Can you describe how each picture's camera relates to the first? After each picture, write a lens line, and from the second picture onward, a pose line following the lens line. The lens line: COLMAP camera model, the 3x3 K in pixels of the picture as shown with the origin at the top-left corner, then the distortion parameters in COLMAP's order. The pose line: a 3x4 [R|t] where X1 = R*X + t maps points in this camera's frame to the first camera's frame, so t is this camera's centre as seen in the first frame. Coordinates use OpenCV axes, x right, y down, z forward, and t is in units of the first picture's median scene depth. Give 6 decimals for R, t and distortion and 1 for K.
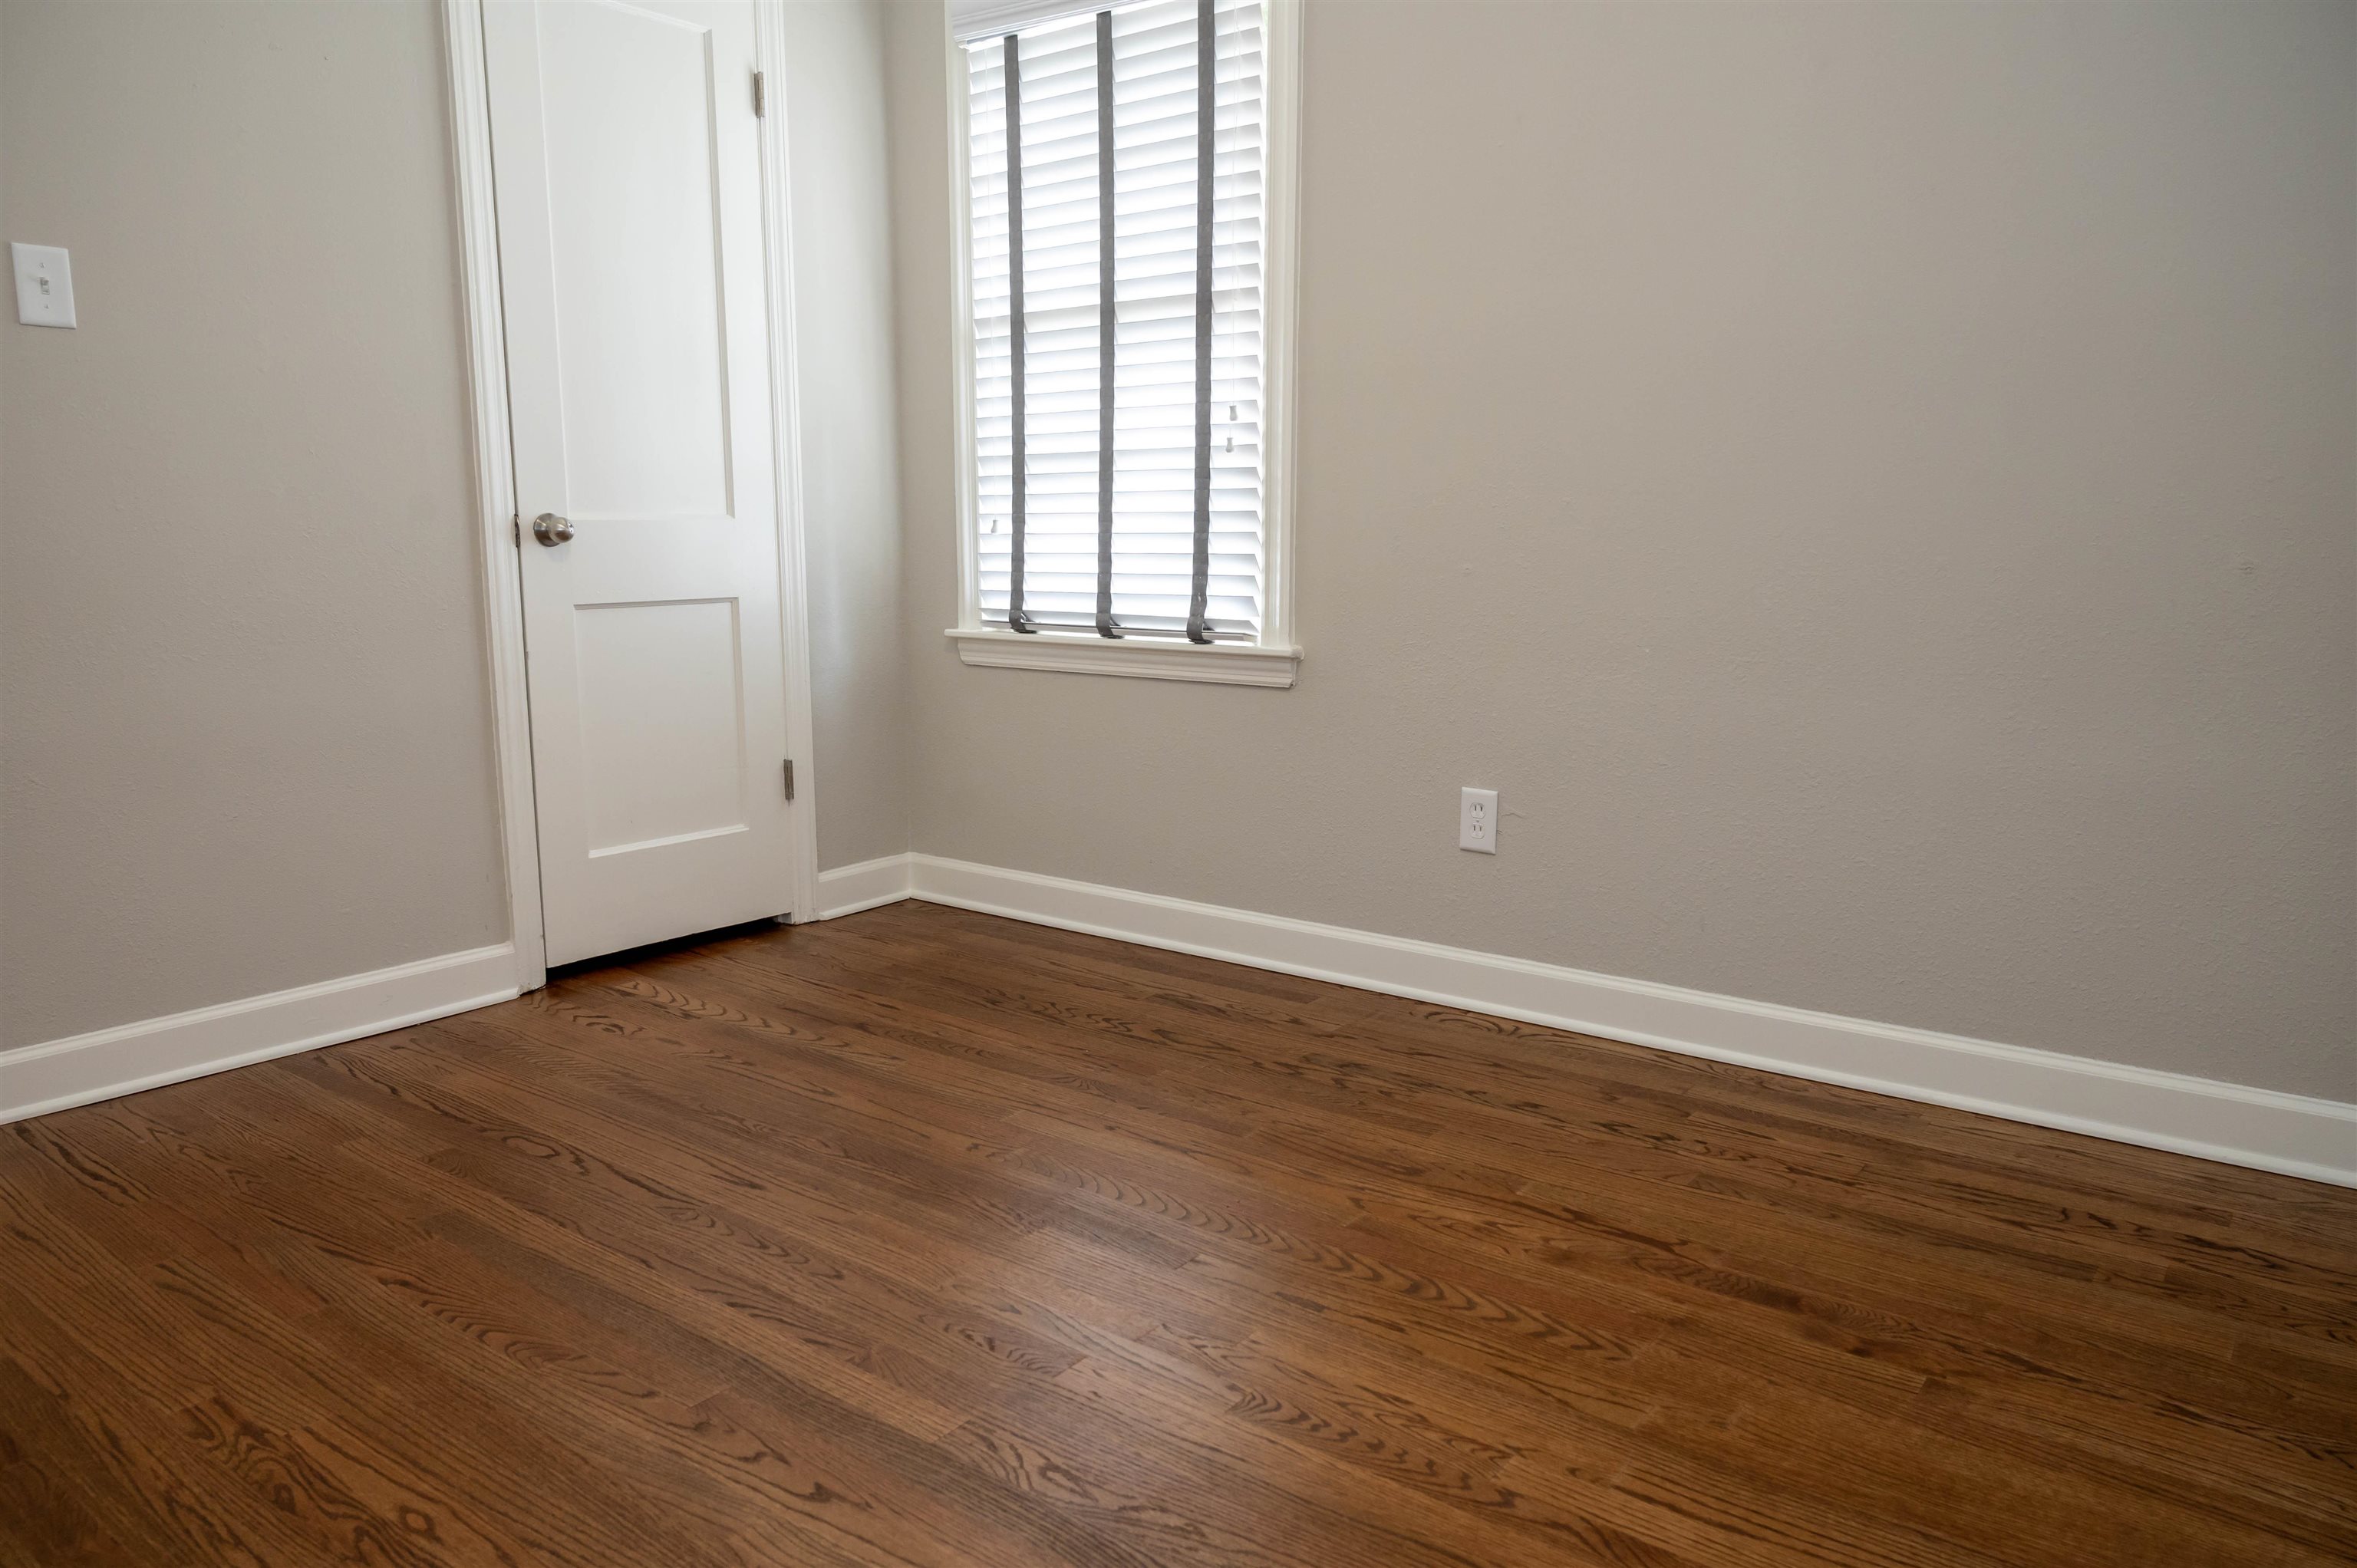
lens RADIAL K [[1631.8, 0, 1180.4], [0, 1631.8, 780.8], [0, 0, 1]] dist [-0.012646, 0.005867]
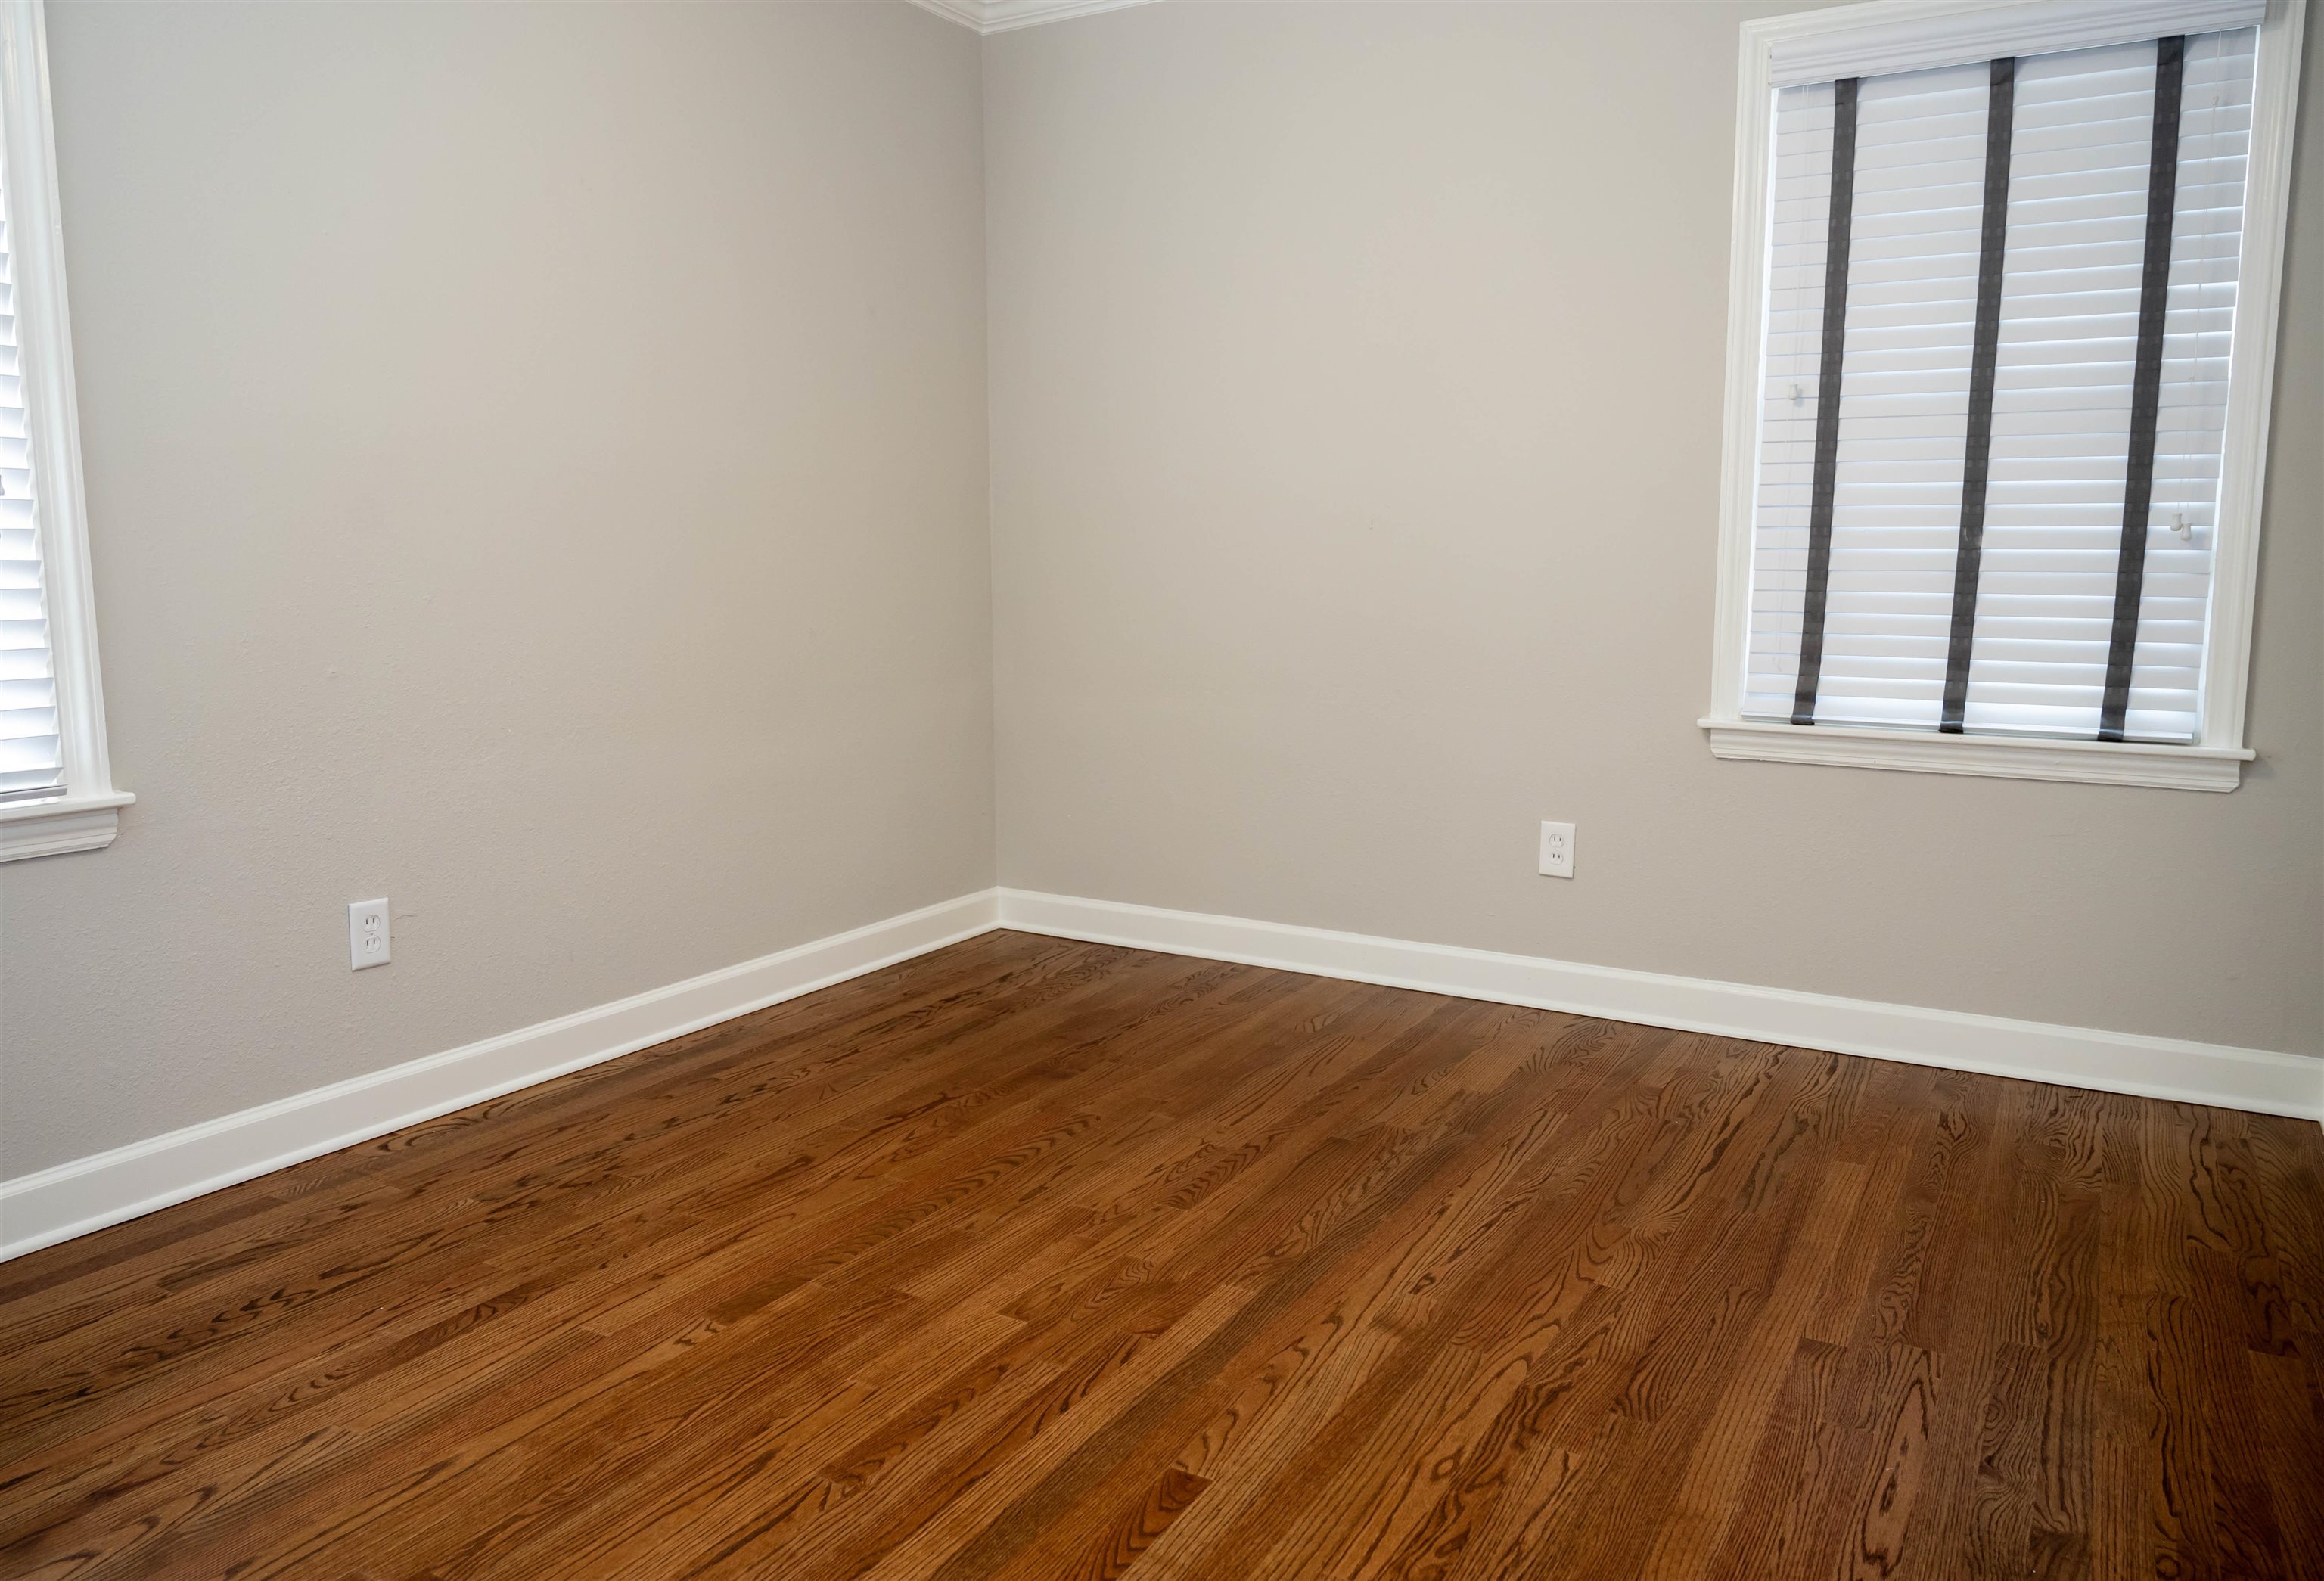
lens RADIAL K [[1652.5, 0, 1162.8], [0, 1652.5, 791.0], [0, 0, 1]] dist [-0.011261, -0.002457]
pose [[-0.138754, -0.139385, 0.980469, -0.949943], [0.158245, 0.974204, 0.160889, -0.161807], [-0.977602, 0.177479, -0.113117, 0.755378]]
